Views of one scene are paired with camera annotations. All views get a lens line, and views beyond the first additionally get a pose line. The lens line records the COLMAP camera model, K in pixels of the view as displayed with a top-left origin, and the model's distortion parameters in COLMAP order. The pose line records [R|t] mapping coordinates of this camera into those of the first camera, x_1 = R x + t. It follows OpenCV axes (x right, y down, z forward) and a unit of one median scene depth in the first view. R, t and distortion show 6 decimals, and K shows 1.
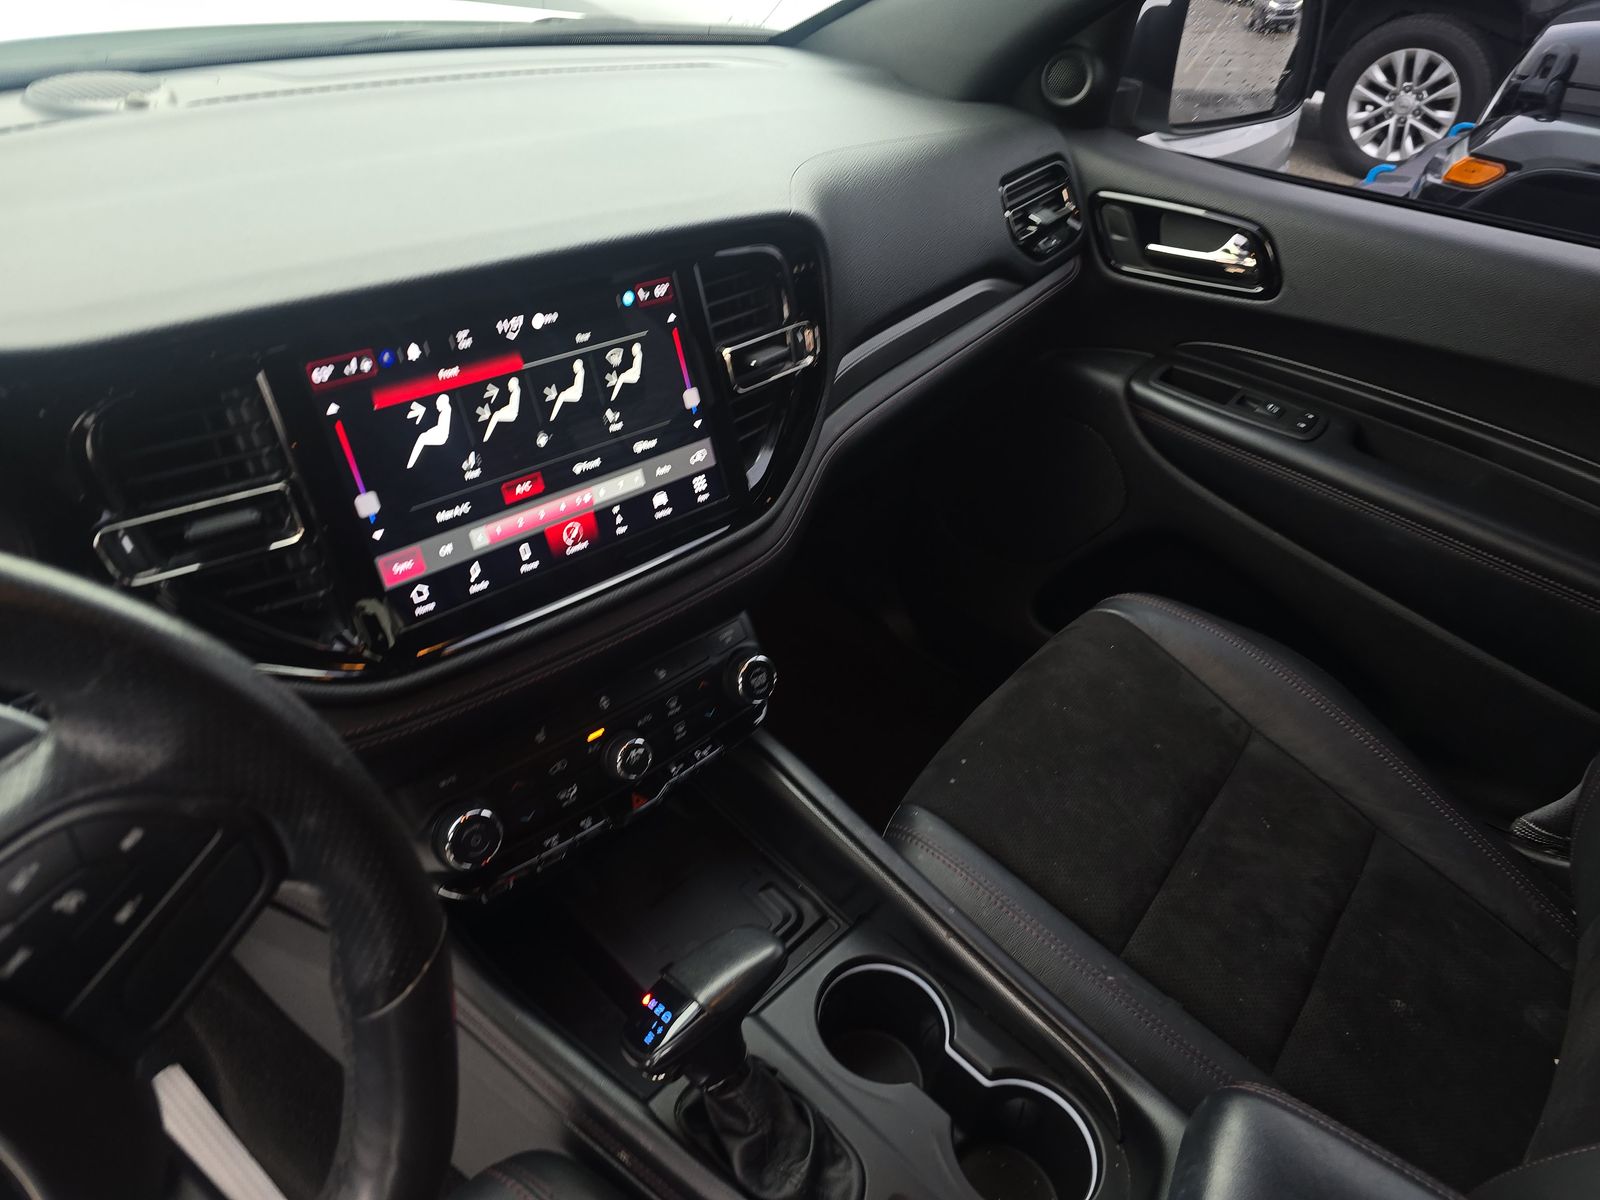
lens RADIAL K [[1036.8, 0, 800.0], [0, 1036.8, 600.0], [0, 0, 1]] dist [0.008607, -0.002462]
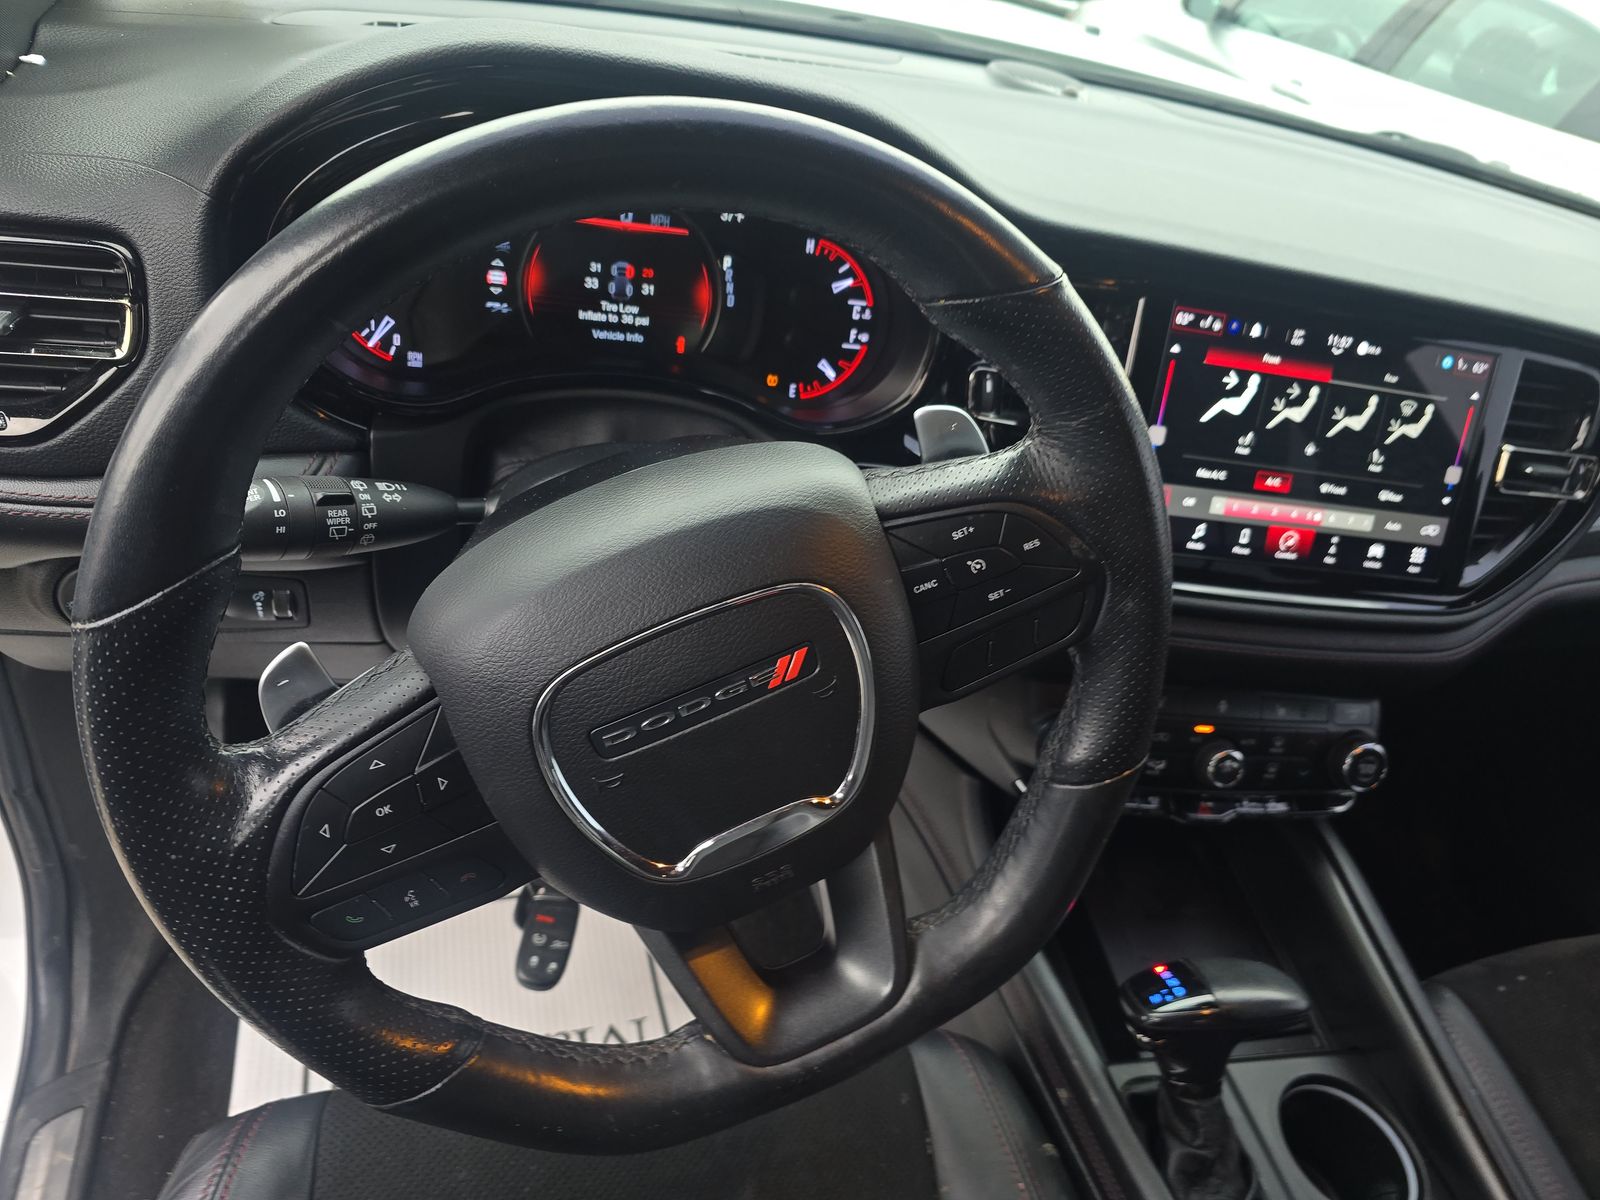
lens RADIAL K [[1080.2, 0, 800.0], [0, 1080.2, 600.0], [0, 0, 1]] dist [-0.003572, -0.002815]
pose [[0.815379, 0.422259, -0.396048, -0.167963], [-0.462796, 0.886432, -0.007701, 0.231867], [0.347818, 0.189568, 0.918198, -0.174415]]
